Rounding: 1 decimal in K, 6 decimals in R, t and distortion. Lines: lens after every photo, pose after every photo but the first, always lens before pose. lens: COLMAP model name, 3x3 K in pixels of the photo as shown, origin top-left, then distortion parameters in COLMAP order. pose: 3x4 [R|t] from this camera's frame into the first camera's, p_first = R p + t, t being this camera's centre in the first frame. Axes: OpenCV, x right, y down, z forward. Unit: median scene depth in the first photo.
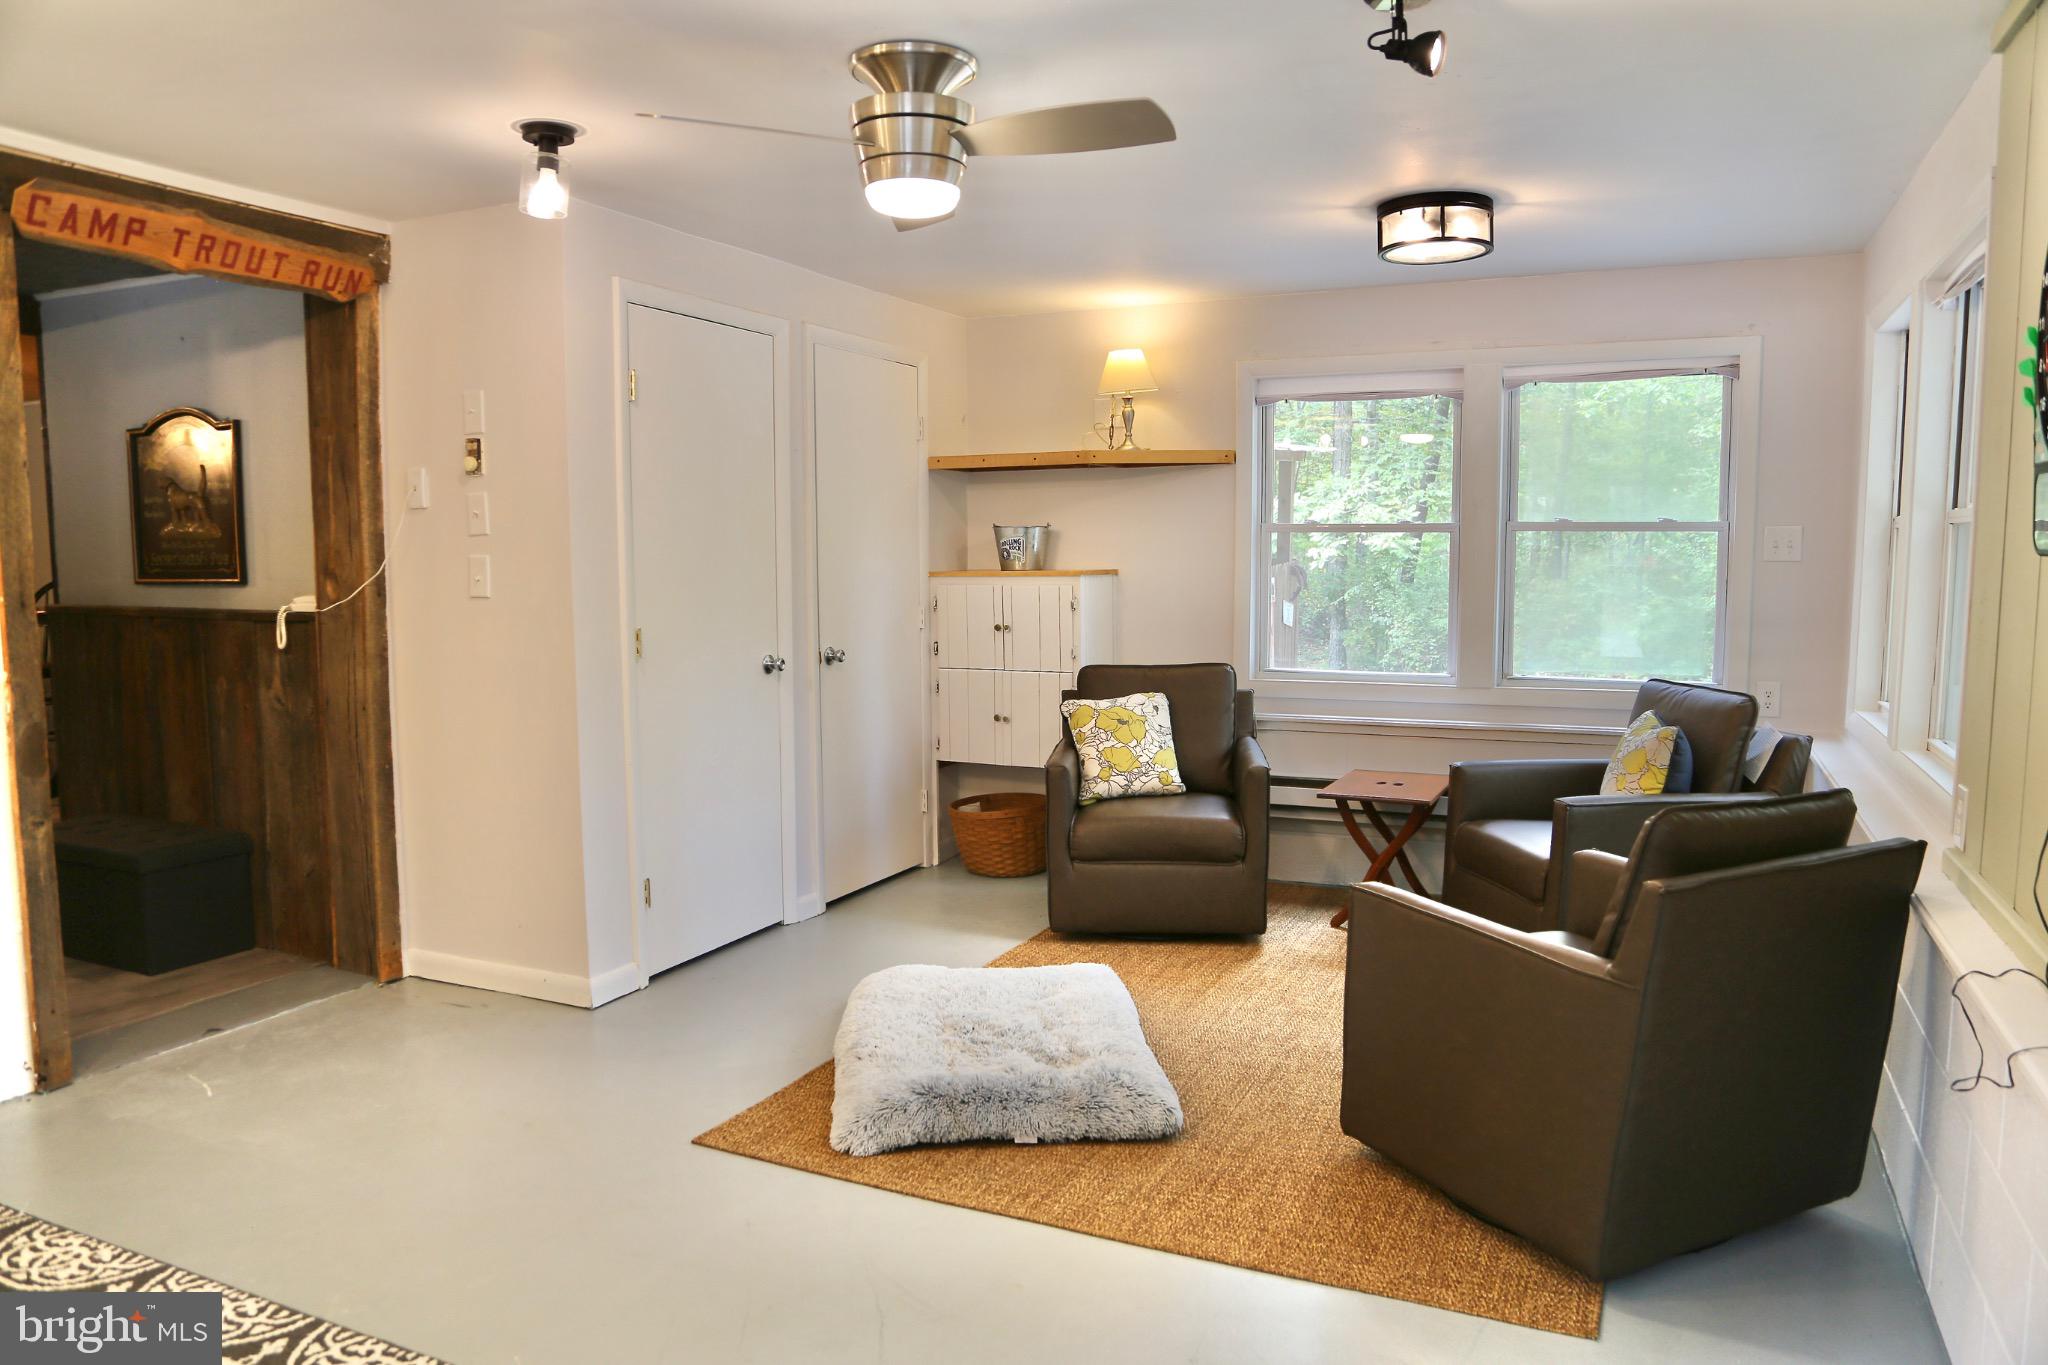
lens RADIAL K [[1411.2, 0, 1060.5], [0, 1411.2, 700.2], [0, 0, 1]] dist [-0.122851, 0.067305]
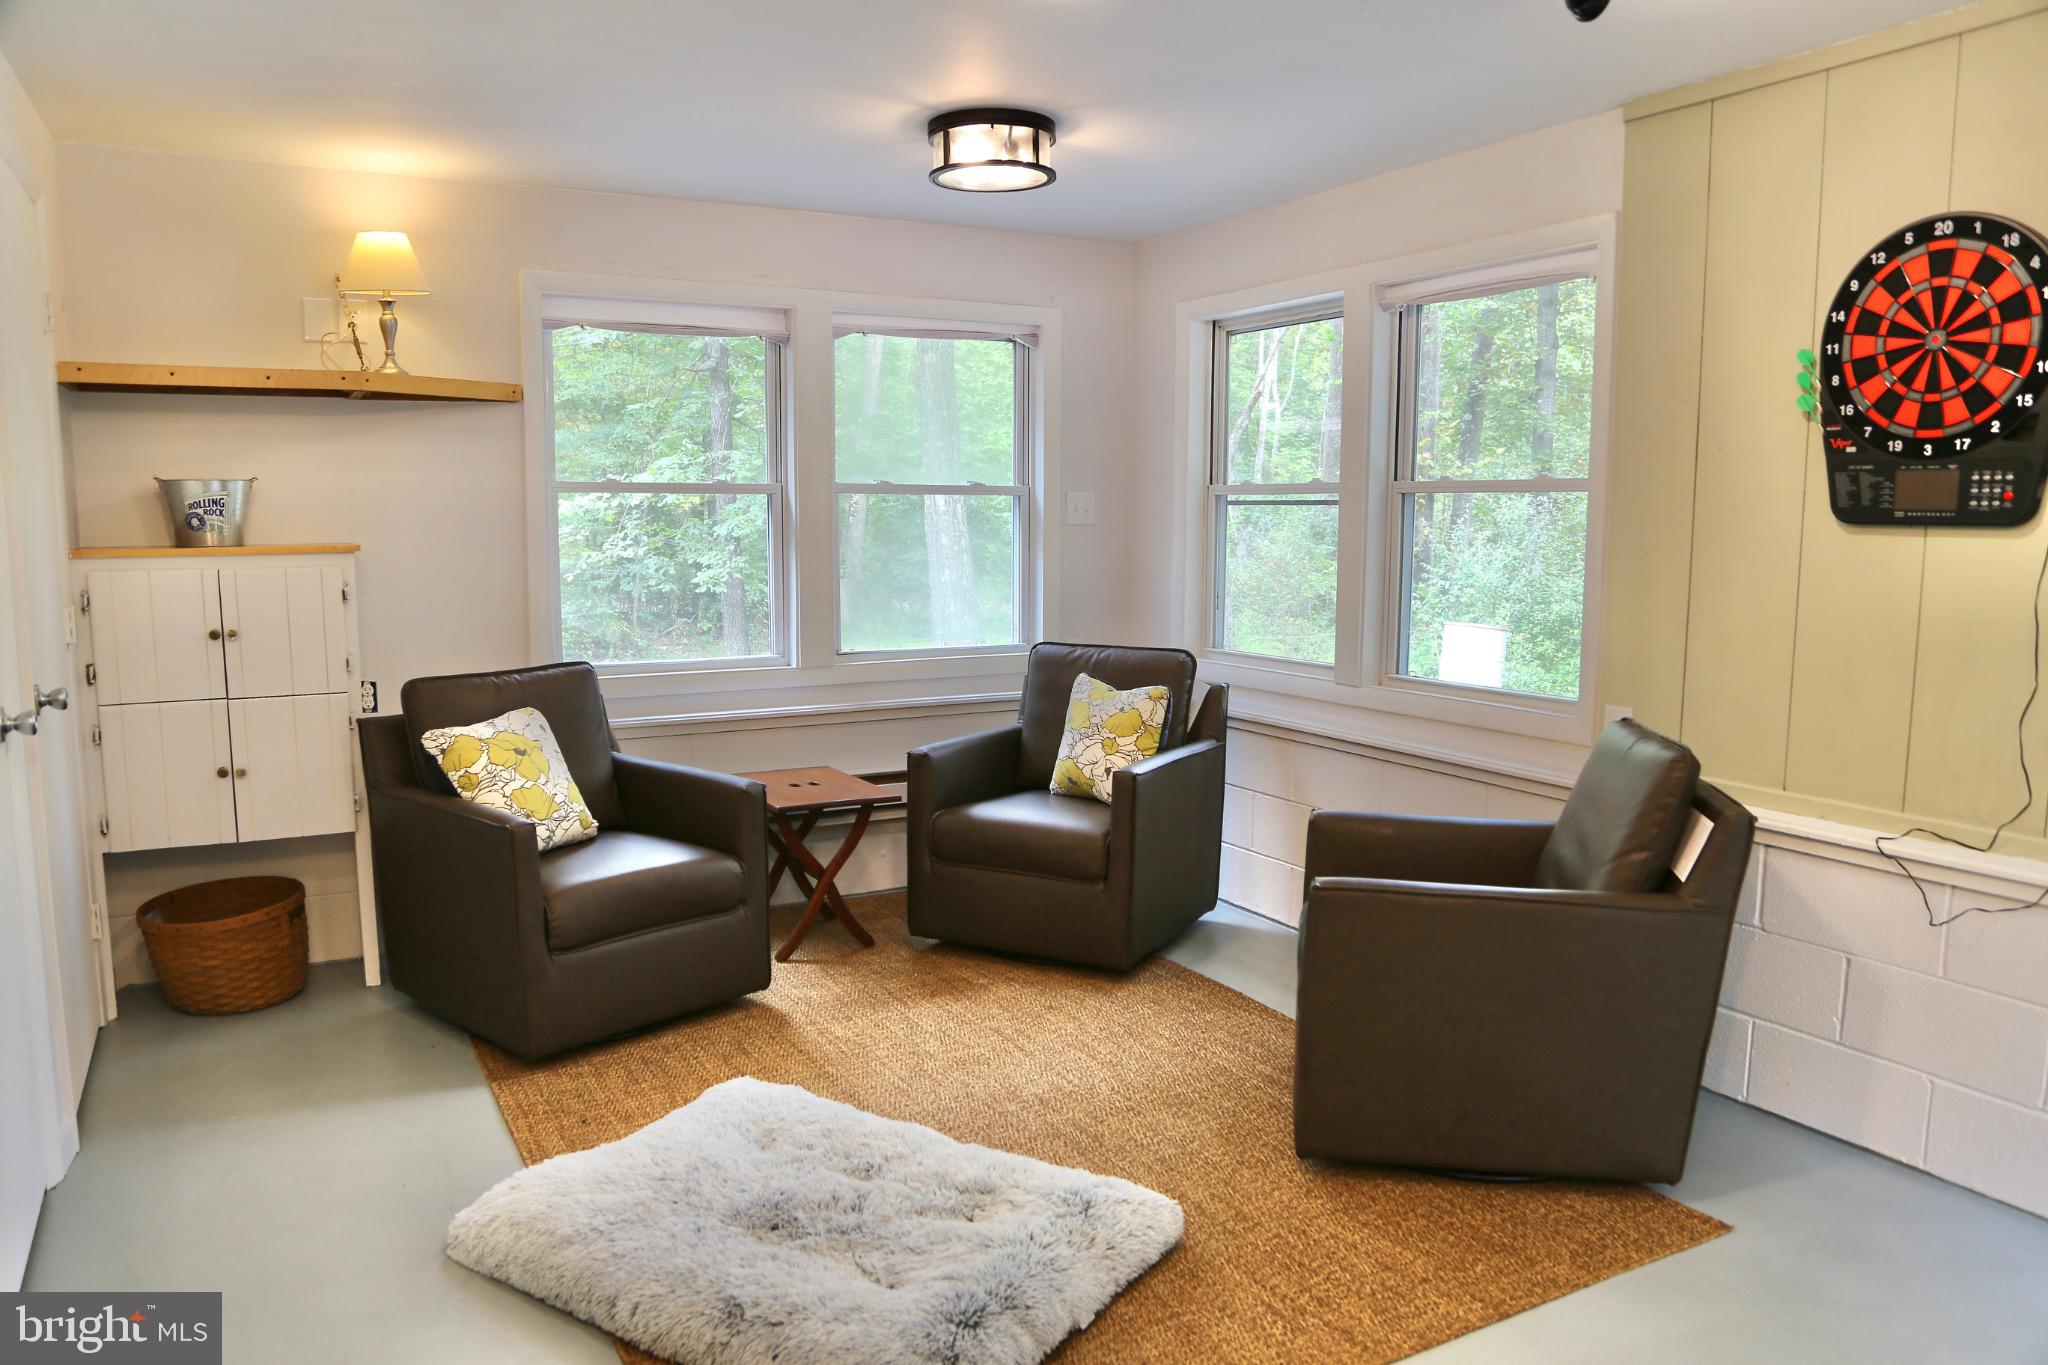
lens RADIAL K [[1411.2, 0, 1031.0], [0, 1411.2, 699.0], [0, 0, 1]] dist [-0.122851, 0.067305]
pose [[0.599840, -0.092681, 0.794734, -0.356425], [0.080821, 0.995207, 0.055058, -0.028548], [-0.796028, 0.031205, 0.604455, 0.357372]]
